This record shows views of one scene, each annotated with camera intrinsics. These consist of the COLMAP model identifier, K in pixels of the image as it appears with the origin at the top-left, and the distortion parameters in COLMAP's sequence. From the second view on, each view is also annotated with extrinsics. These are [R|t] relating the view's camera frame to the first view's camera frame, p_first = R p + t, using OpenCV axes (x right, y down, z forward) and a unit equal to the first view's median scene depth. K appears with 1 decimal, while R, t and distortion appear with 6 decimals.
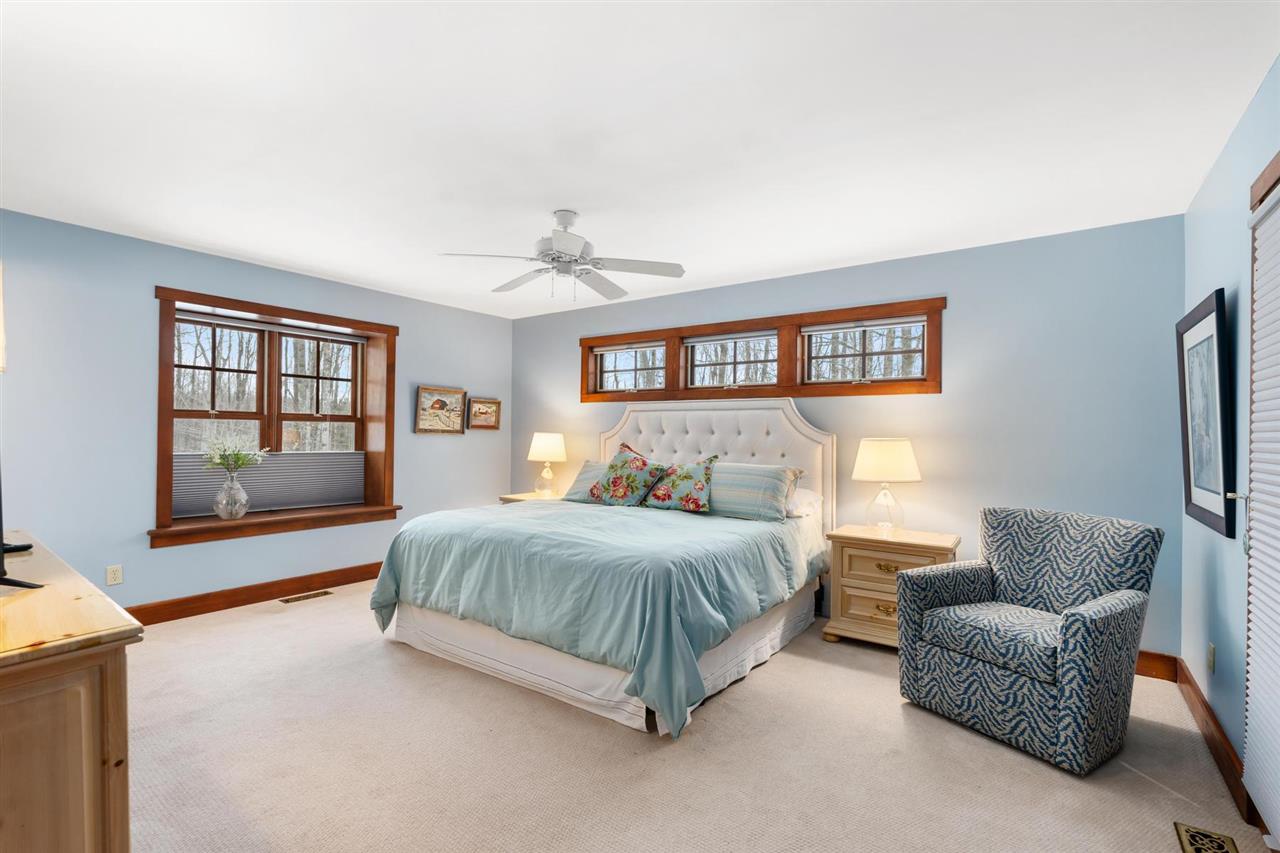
lens RADIAL K [[574.7, 0, 639.0], [0, 574.7, 431.8], [0, 0, 1]] dist [-0.001116, -0.000196]
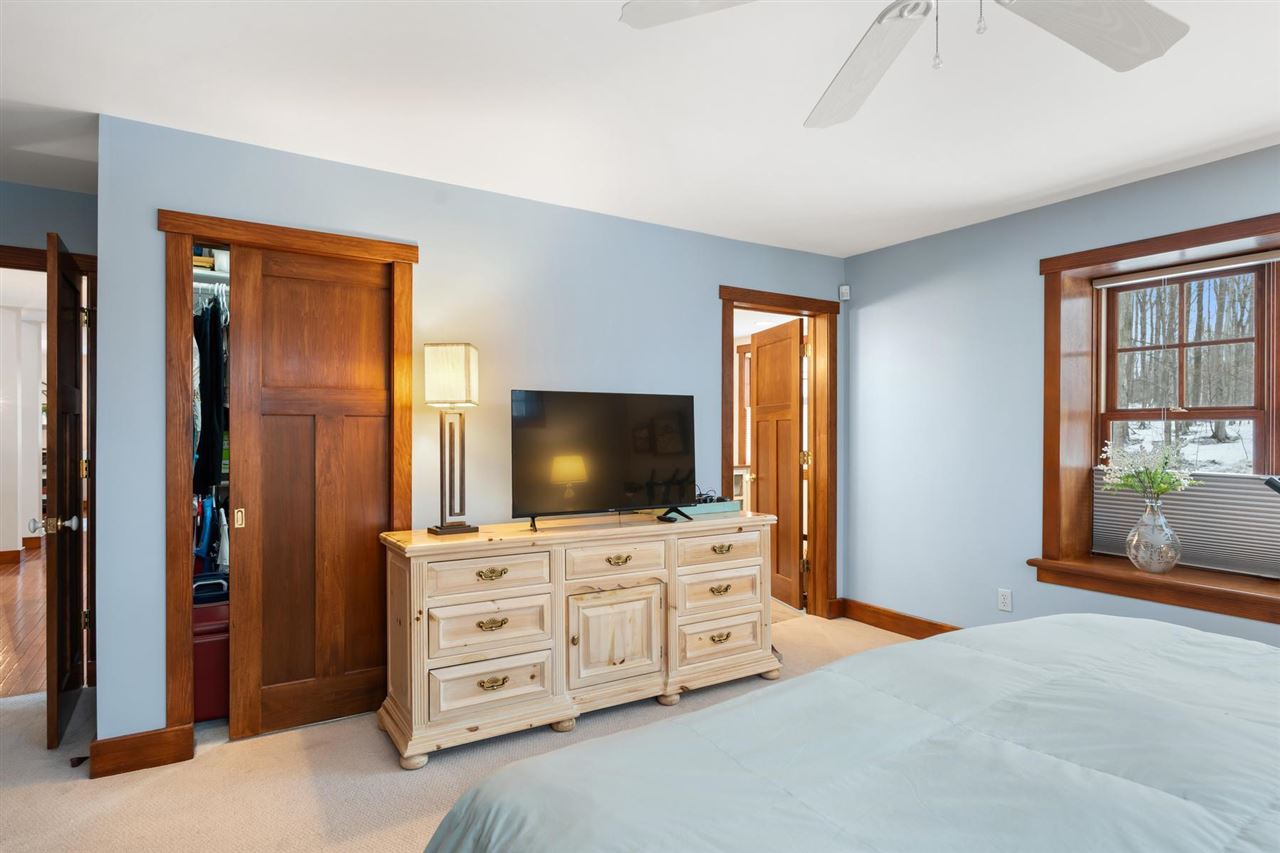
lens RADIAL K [[712.7, 0, 642.0], [0, 712.7, 411.7], [0, 0, 1]] dist [-0.005354, -0.003464]
pose [[-0.370351, -0.021022, -0.928654, 0.280364], [0.007109, 0.999650, -0.025465, -0.015614], [0.928865, -0.016033, -0.370072, 0.765187]]
